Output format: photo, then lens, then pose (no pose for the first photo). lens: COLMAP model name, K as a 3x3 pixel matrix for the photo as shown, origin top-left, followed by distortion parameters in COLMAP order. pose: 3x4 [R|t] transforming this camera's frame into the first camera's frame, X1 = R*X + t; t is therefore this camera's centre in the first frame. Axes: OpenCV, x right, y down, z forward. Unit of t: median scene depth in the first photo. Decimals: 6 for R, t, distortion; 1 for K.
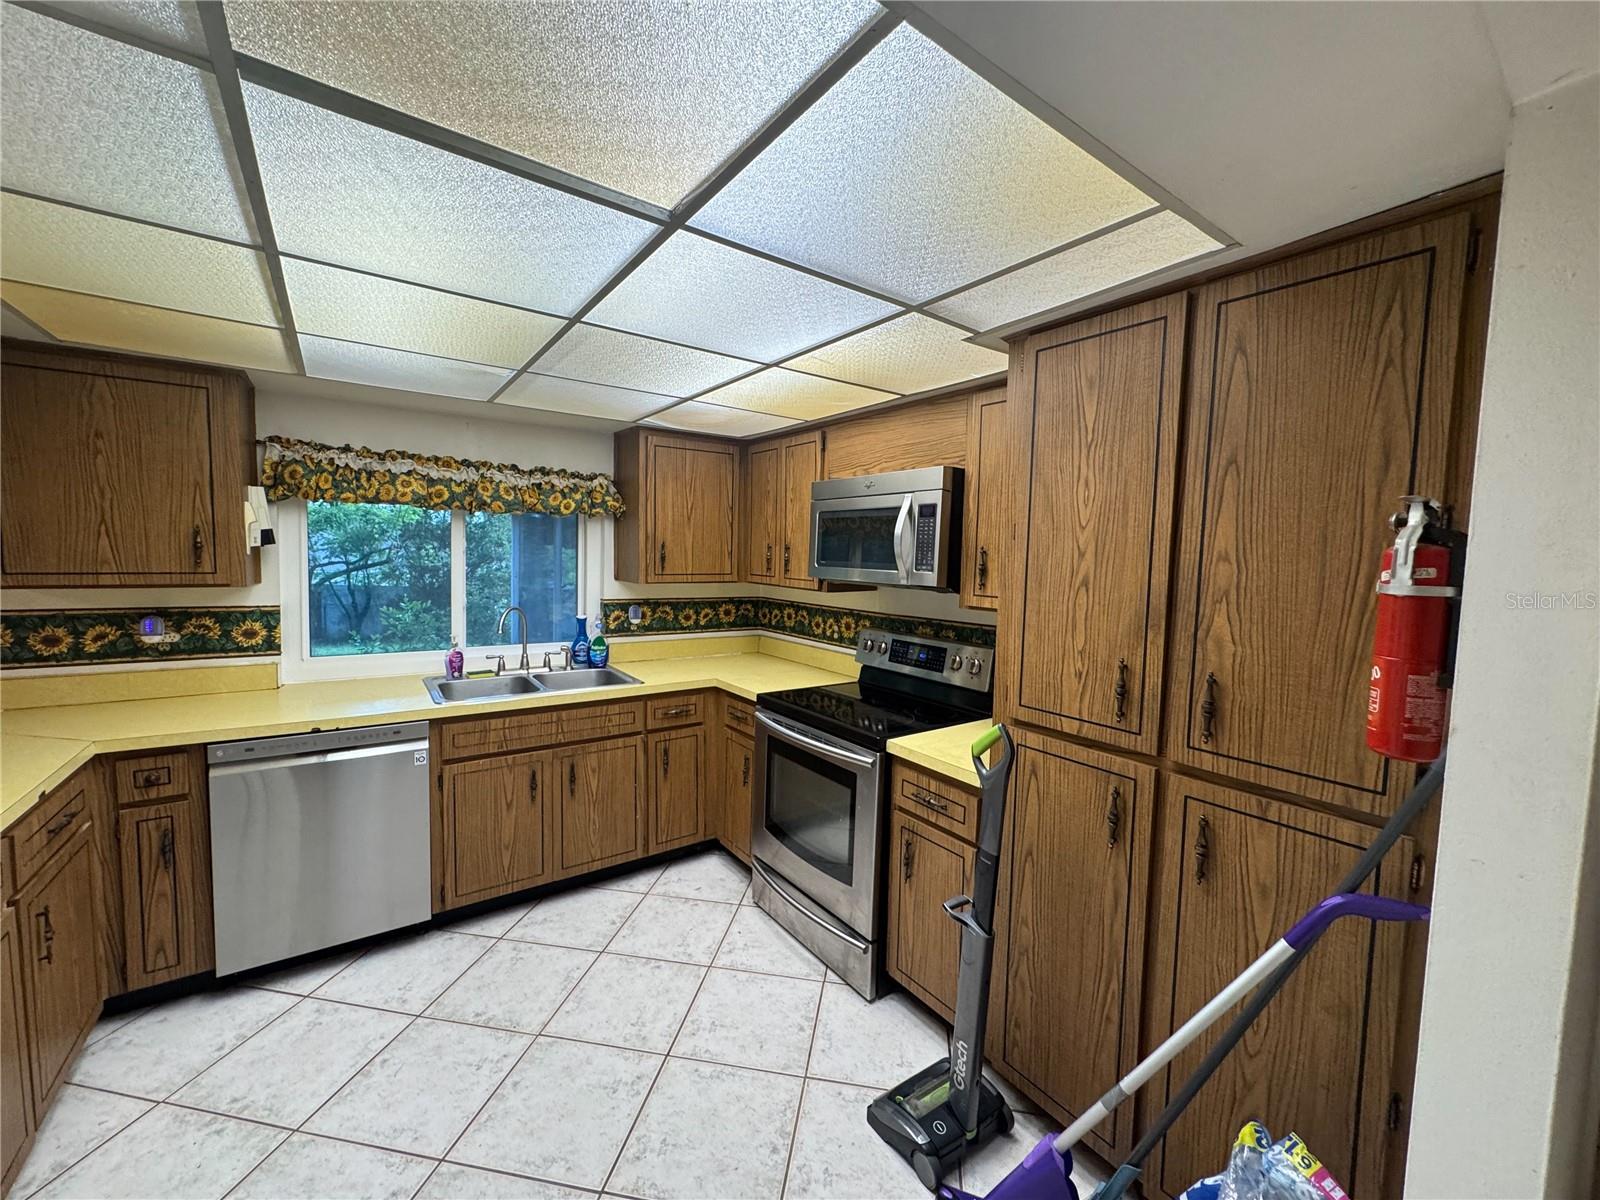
lens RADIAL K [[638.3, 0, 802.0], [0, 638.3, 598.5], [0, 0, 1]] dist [-0.004148, 0.000722]
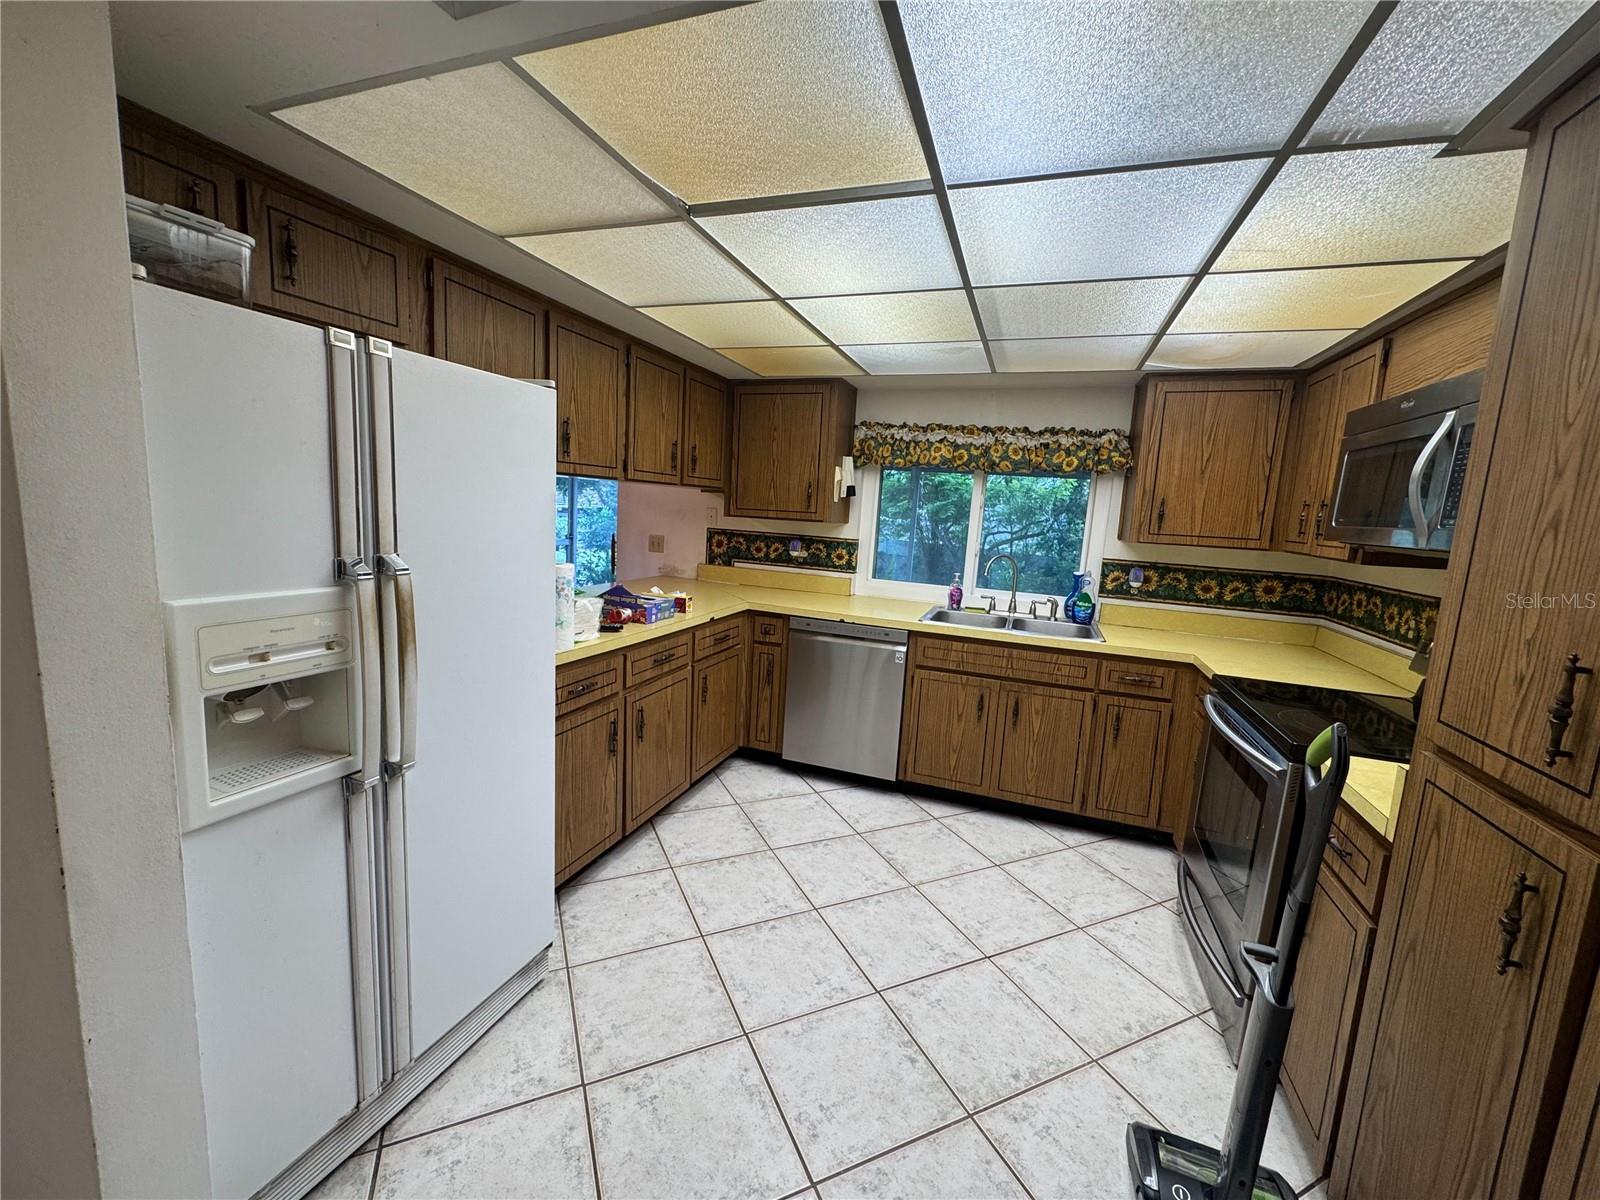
lens RADIAL K [[638.3, 0, 797.2], [0, 638.3, 600.3], [0, 0, 1]] dist [-0.004148, 0.000722]
pose [[0.558704, 0.127666, -0.819482, 0.309039], [-0.100377, 0.991227, 0.085988, 0.036383], [0.823271, 0.034215, 0.566617, 0.067497]]
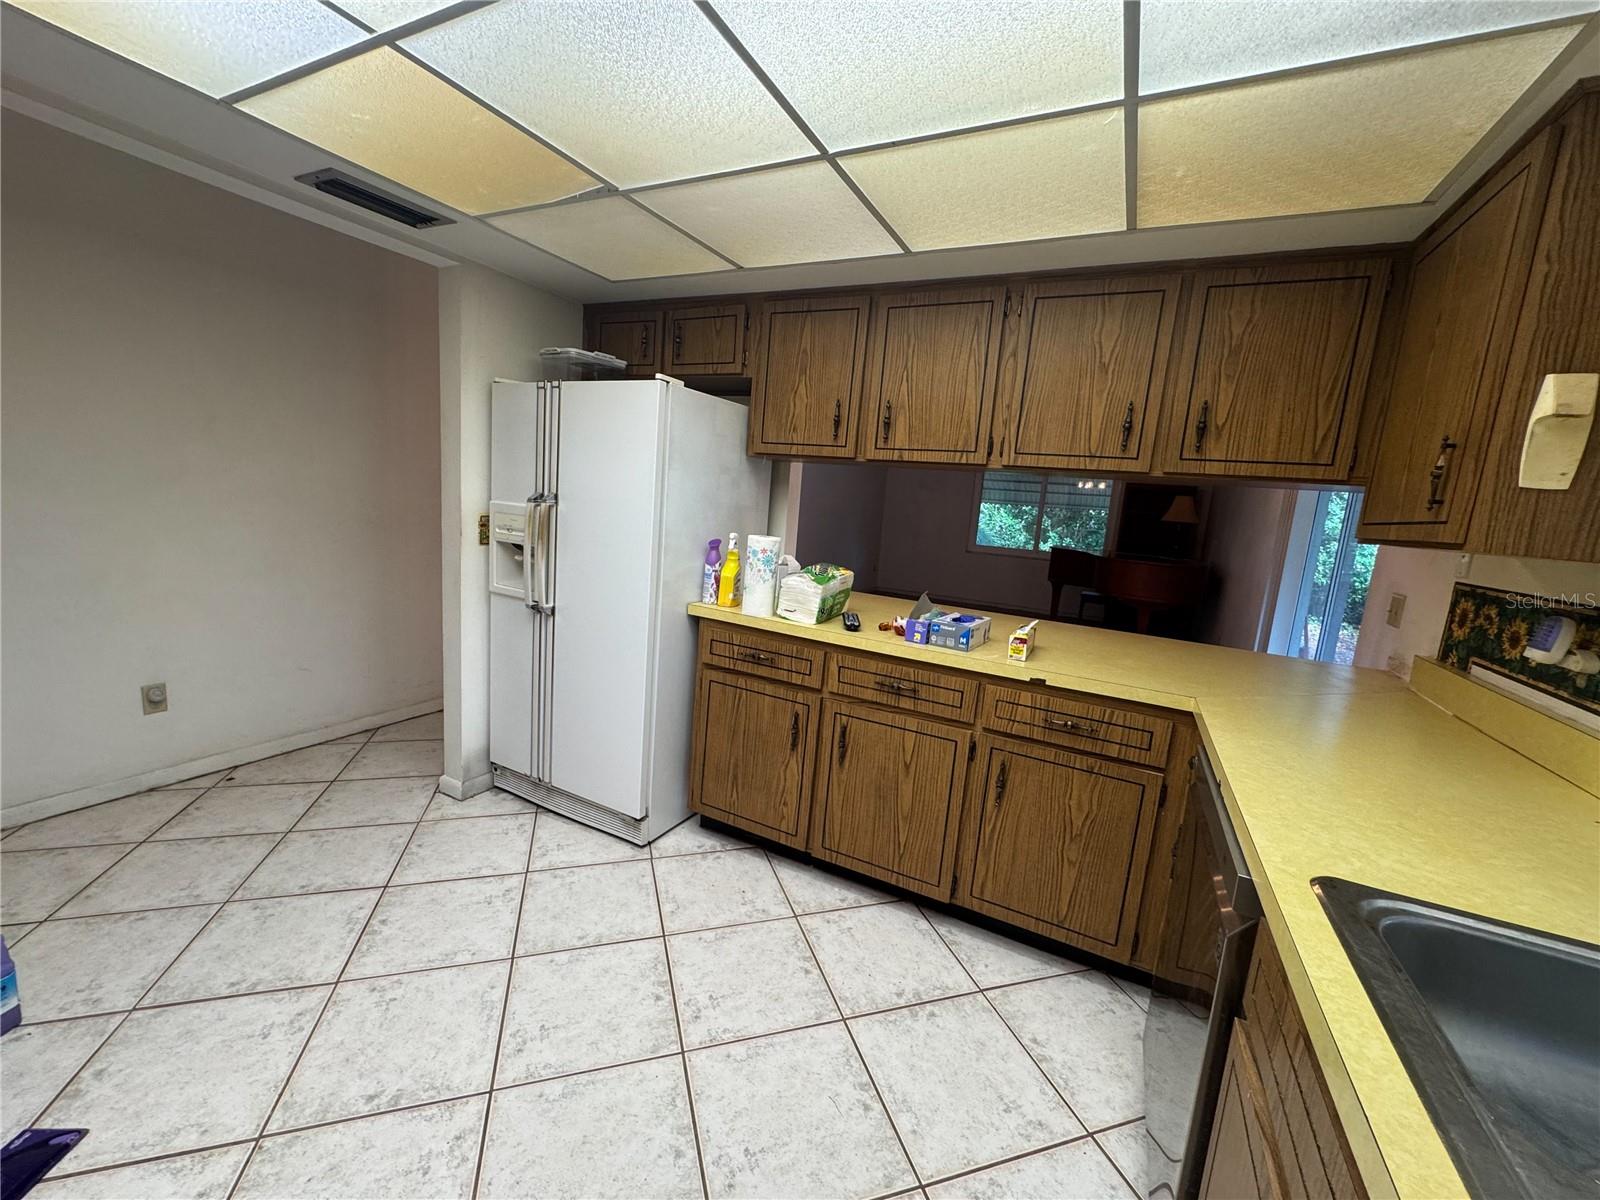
lens RADIAL K [[638.3, 0, 805.3], [0, 638.3, 598.8], [0, 0, 1]] dist [-0.004148, 0.000722]
pose [[-0.882690, -0.022025, -0.469440, -0.152511], [-0.133460, 0.969523, 0.205458, -0.013673], [0.450608, 0.244007, -0.858728, 1.050221]]
